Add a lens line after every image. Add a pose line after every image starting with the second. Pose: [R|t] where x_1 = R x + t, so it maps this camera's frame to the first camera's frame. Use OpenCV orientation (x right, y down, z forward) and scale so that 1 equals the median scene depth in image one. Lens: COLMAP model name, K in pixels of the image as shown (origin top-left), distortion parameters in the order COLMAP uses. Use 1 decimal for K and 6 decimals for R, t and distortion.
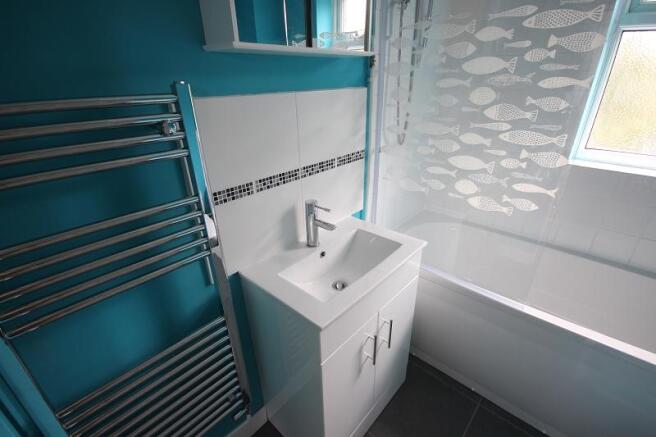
lens RADIAL K [[305.2, 0, 328.1], [0, 305.2, 217.1], [0, 0, 1]] dist [0.003387, -0.005028]
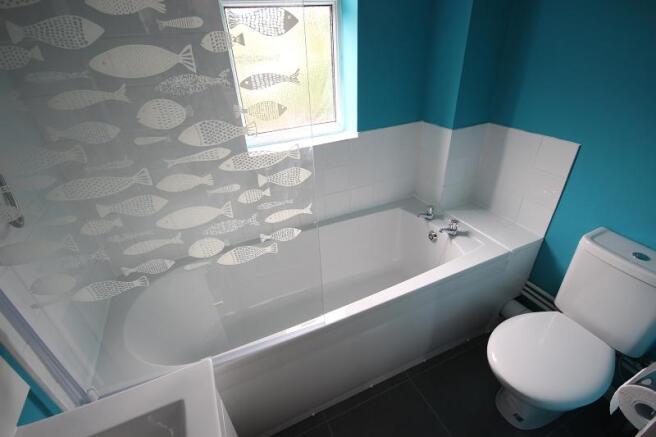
lens RADIAL K [[305.2, 0, 328.0], [0, 305.2, 224.2], [0, 0, 1]] dist [0.003387, -0.005028]
pose [[0.385409, -0.489100, 0.782459, 0.067467], [0.421739, 0.847586, 0.322077, -0.267777], [-0.820729, 0.205862, 0.532940, 0.464094]]
